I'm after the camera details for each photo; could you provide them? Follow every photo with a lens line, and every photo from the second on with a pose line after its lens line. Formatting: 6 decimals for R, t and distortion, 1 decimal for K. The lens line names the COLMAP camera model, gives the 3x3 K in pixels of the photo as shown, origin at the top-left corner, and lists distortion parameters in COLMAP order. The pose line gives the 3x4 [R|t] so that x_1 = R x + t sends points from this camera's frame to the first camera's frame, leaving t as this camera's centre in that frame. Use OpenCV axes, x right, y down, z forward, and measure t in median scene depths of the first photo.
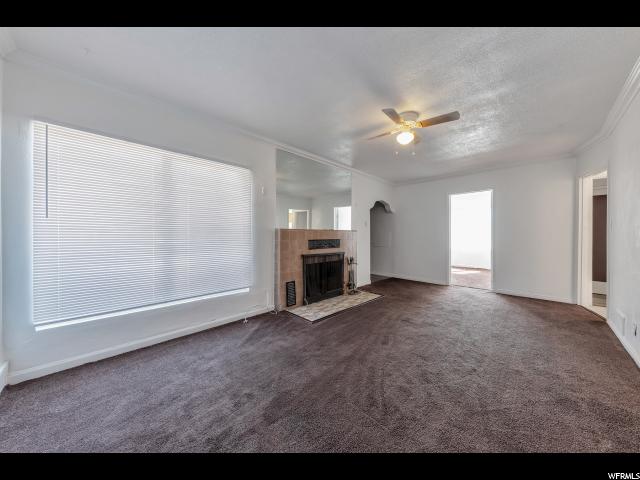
lens RADIAL K [[217.6, 0, 320.0], [0, 217.6, 240.0], [0, 0, 1]] dist [0.001030, 0.000233]
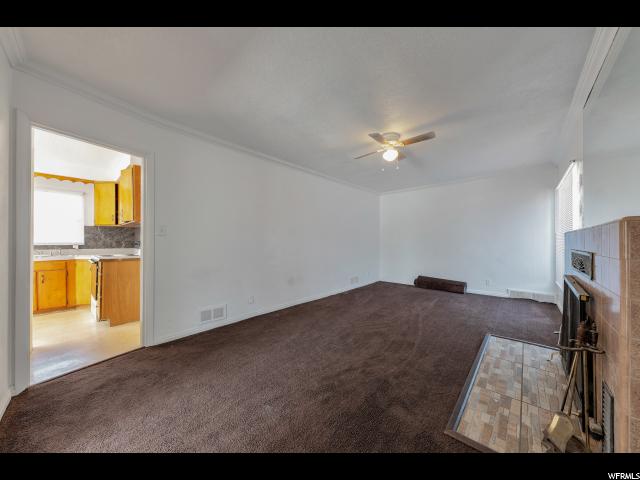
lens RADIAL K [[217.6, 0, 320.0], [0, 217.6, 240.0], [0, 0, 1]] dist [0.001030, 0.000233]
pose [[-0.998972, 0.005277, -0.045017, 0.581963], [0.004928, 0.999957, 0.007862, -0.031079], [0.045056, 0.007632, -0.998955, 1.520935]]
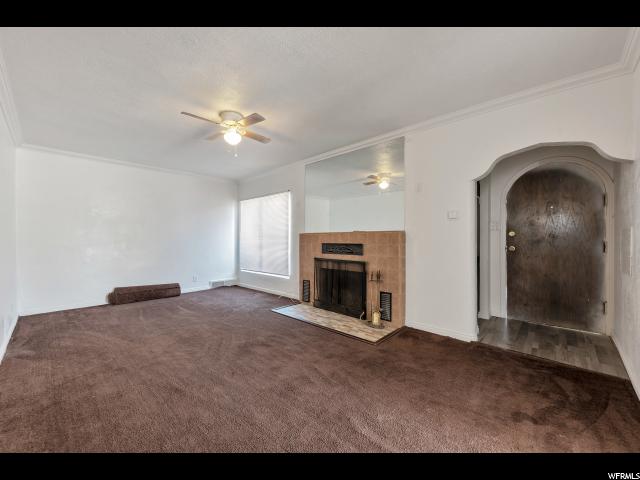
lens RADIAL K [[256.1, 0, 320.0], [0, 256.1, 240.0], [0, 0, 1]] dist [0.000377, 0.000000]
pose [[0.045884, 0.006810, -0.998924, 1.122876], [-0.016660, 0.999843, 0.006051, -0.022972], [0.998808, 0.016365, 0.045990, 0.954829]]
